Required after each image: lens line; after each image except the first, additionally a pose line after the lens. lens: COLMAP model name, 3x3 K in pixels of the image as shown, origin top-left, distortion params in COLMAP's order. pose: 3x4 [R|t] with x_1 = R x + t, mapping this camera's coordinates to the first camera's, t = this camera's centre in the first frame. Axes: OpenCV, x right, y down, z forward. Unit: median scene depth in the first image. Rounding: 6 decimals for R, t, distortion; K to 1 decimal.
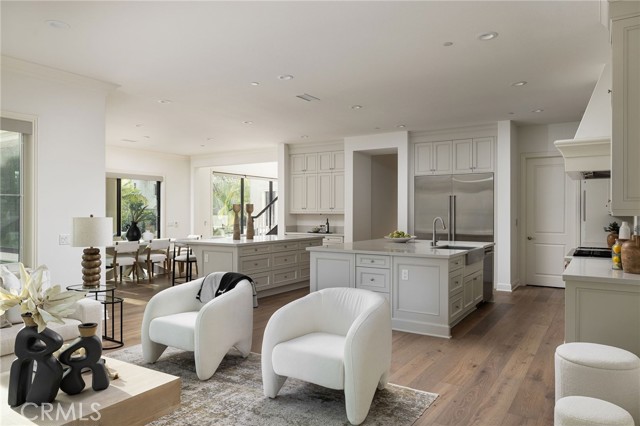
lens RADIAL K [[441.6, 0, 320.0], [0, 441.6, 213.0], [0, 0, 1]] dist [0.000109, 0.000474]
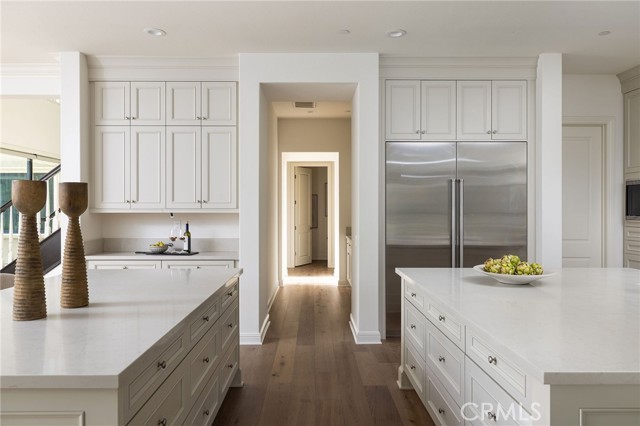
lens RADIAL K [[468.6, 0, 320.0], [0, 468.6, 213.0], [0, 0, 1]] dist [-0.007560, -0.002235]
pose [[0.827975, -0.007311, 0.560718, -0.169054], [0.003160, 0.999960, 0.008373, -0.002126], [-0.560757, -0.005161, 0.827965, 0.575677]]
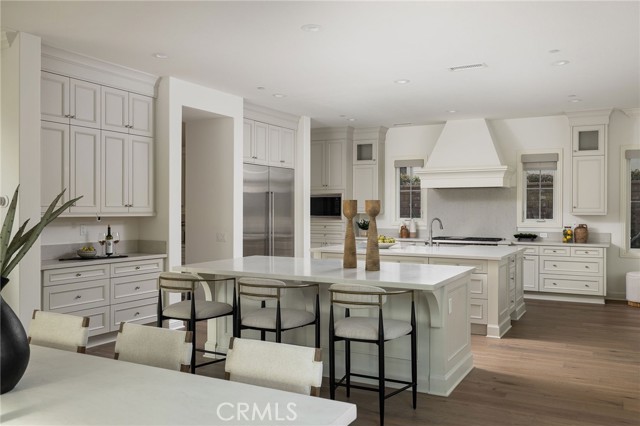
lens RADIAL K [[554.3, 0, 320.0], [0, 554.3, 213.0], [0, 0, 1]] dist [-0.010811, -0.001203]
pose [[-0.080454, -0.004864, 0.996746, -0.690070], [0.001385, 0.999987, 0.004992, -0.005693], [-0.996757, 0.001782, -0.080447, 0.938695]]
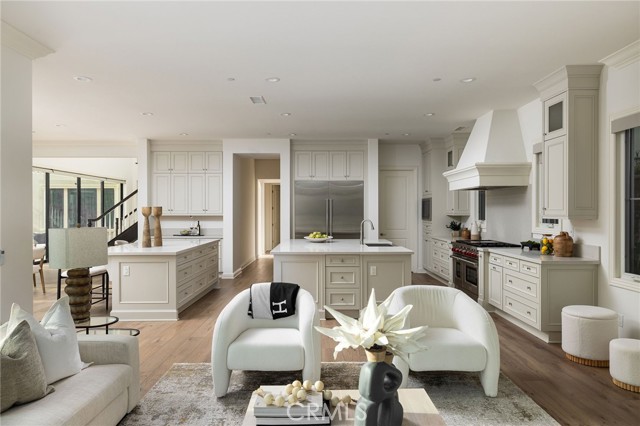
lens RADIAL K [[417.6, 0, 320.0], [0, 417.6, 213.0], [0, 0, 1]] dist [-0.000394, -0.002046]
pose [[0.837531, -0.005331, 0.546363, -0.298997], [0.003301, 0.999984, 0.004696, -0.008614], [-0.546379, -0.002130, 0.837535, 0.098833]]
